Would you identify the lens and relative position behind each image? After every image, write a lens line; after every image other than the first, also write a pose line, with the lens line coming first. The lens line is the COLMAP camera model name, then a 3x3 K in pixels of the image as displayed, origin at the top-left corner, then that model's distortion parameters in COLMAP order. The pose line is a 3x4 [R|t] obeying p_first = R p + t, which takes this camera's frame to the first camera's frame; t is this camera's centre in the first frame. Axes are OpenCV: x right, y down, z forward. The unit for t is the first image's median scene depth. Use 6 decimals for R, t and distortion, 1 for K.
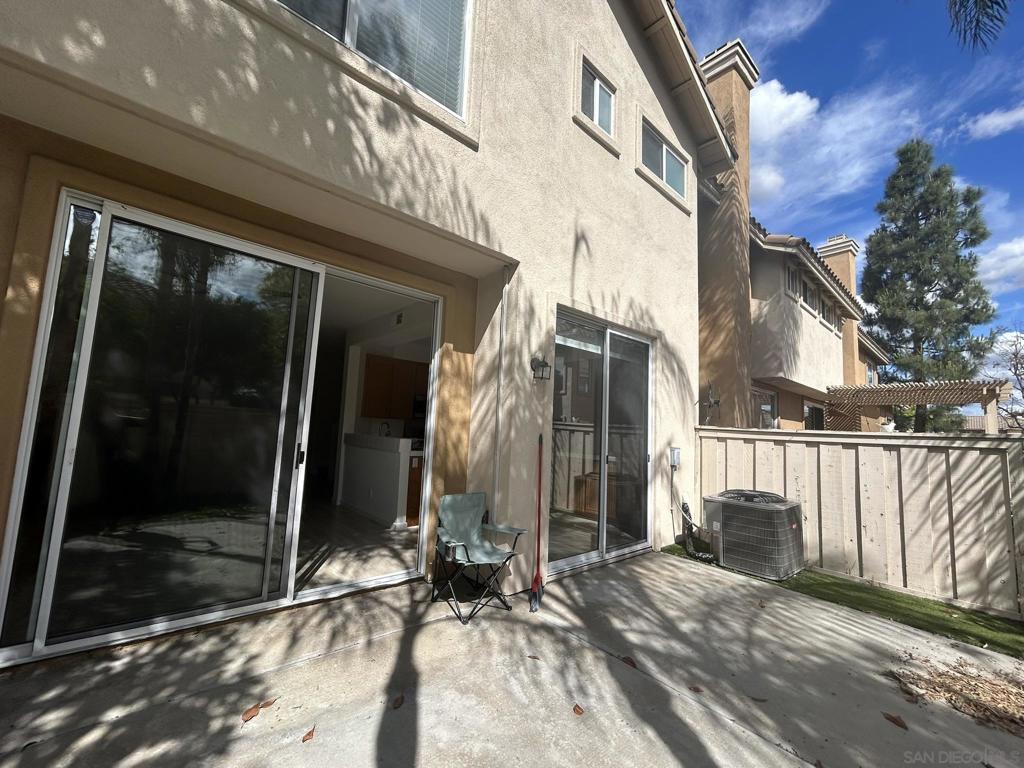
lens RADIAL K [[415.2, 0, 505.6], [0, 415.2, 386.7], [0, 0, 1]] dist [0.002126, -0.000945]
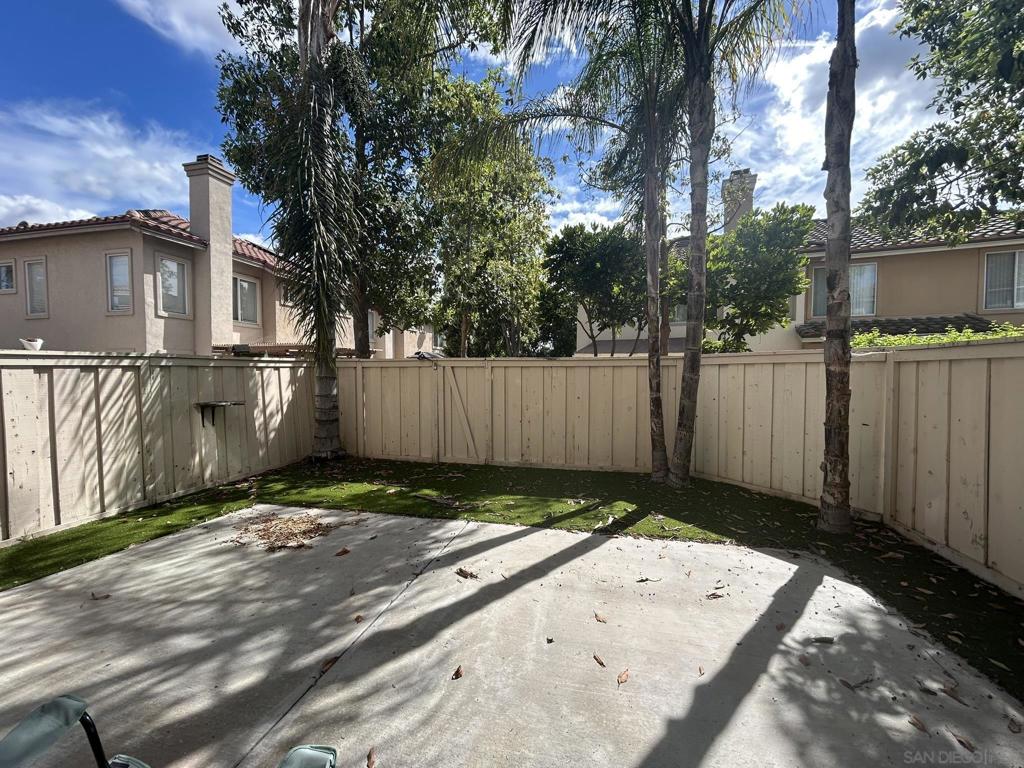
lens RADIAL K [[415.2, 0, 509.4], [0, 415.2, 385.9], [0, 0, 1]] dist [0.002126, -0.000945]
pose [[-0.574939, -0.078516, 0.814420, -0.319629], [-0.107409, 0.994014, 0.020005, 0.071588], [-0.811115, -0.075975, -0.579931, 0.823136]]
